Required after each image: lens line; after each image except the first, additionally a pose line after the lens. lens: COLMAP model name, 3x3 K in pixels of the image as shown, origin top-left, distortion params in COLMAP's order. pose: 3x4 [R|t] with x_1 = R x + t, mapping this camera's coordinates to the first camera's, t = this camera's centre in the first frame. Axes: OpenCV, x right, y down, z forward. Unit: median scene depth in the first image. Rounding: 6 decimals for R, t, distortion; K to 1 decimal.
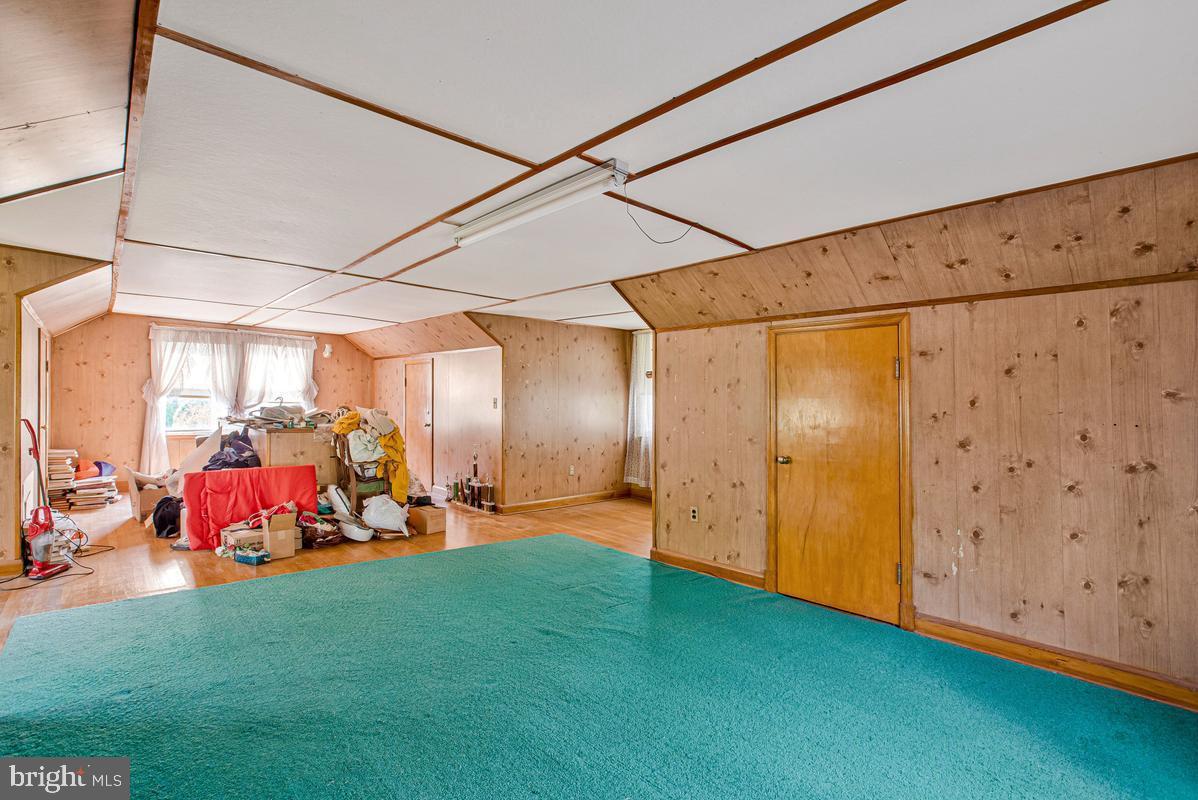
lens RADIAL K [[552.6, 0, 599.5], [0, 552.6, 394.1], [0, 0, 1]] dist [-0.051116, 0.019726]
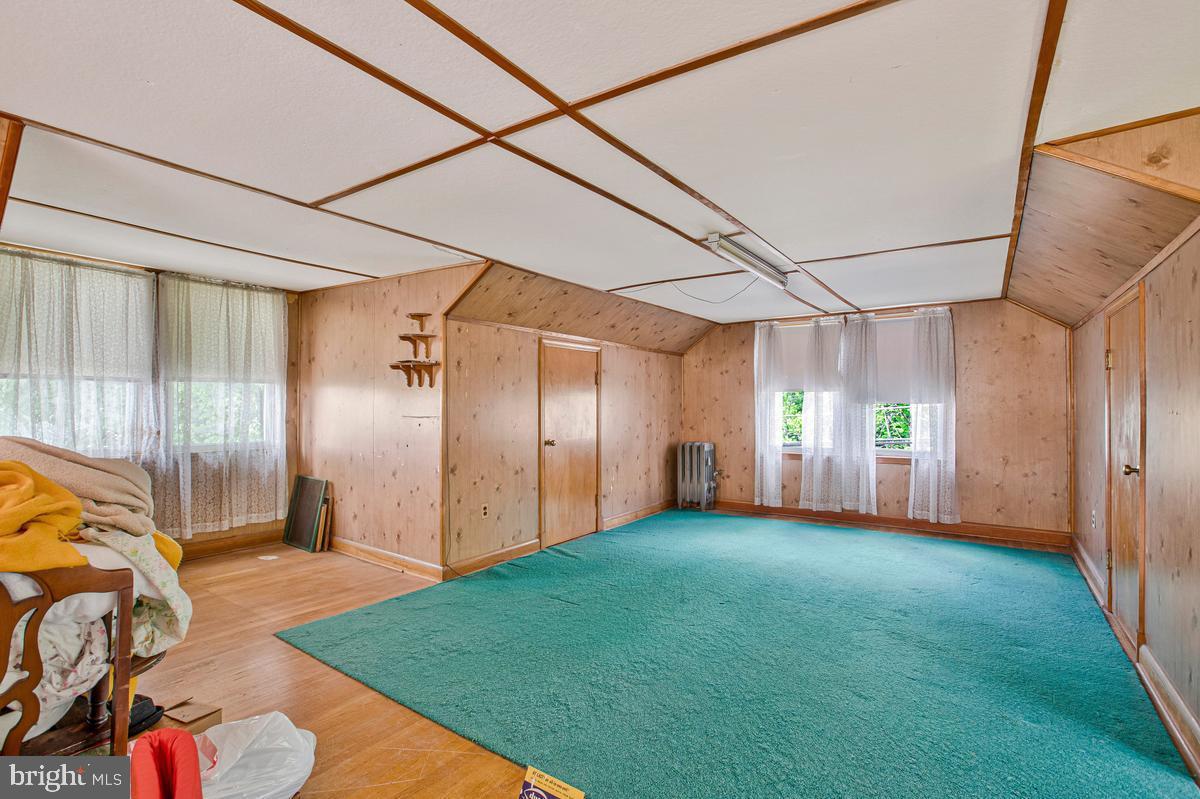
lens RADIAL K [[553.5, 0, 600.5], [0, 553.5, 393.6], [0, 0, 1]] dist [-0.051116, 0.019726]
pose [[-0.194803, 0.008731, 0.980803, -0.850514], [-0.013614, 0.999840, -0.011604, 0.014434], [-0.980748, -0.015613, -0.194653, 0.993892]]
